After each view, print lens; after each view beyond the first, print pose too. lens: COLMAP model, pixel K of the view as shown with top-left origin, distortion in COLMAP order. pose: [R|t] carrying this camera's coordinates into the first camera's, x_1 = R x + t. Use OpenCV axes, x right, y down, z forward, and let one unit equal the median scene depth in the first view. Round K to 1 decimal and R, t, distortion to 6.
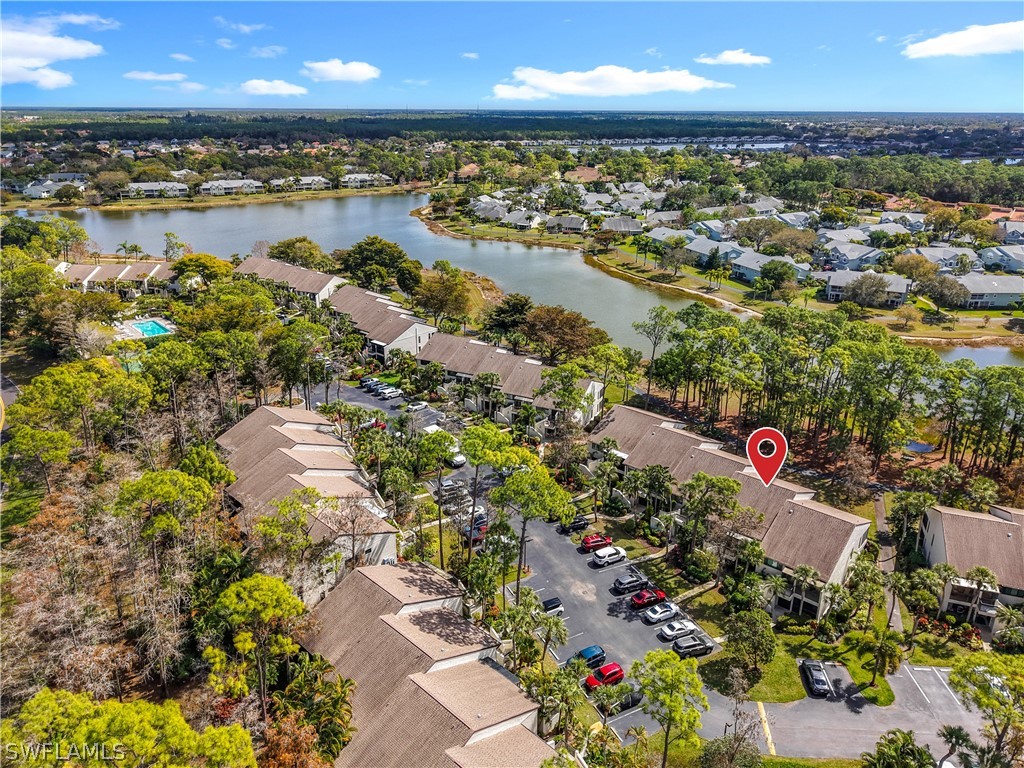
lens RADIAL K [[690.3, 0, 512.0], [0, 690.3, 384.0], [0, 0, 1]] dist [0.037199, -0.045244]
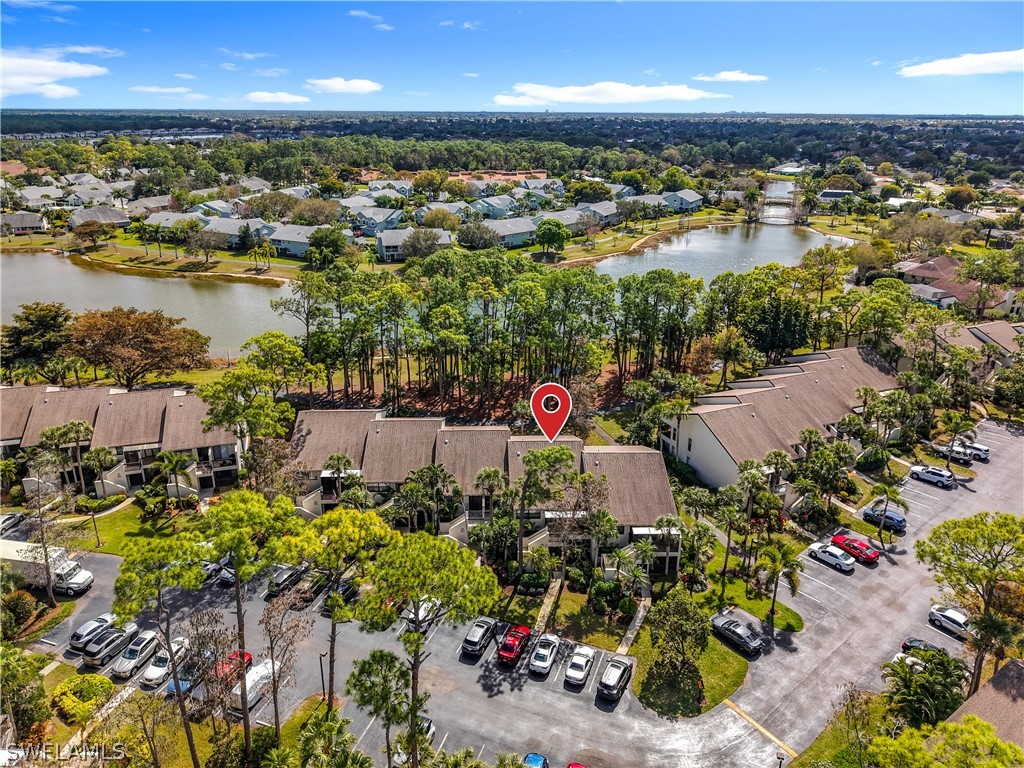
lens RADIAL K [[690.3, 0, 512.0], [0, 690.3, 384.0], [0, 0, 1]] dist [0.037199, -0.045244]
pose [[0.735684, -0.255717, 0.627198, -0.118466], [0.251318, 0.962949, 0.097819, -0.011081], [-0.628974, 0.085663, 0.772693, 0.280312]]
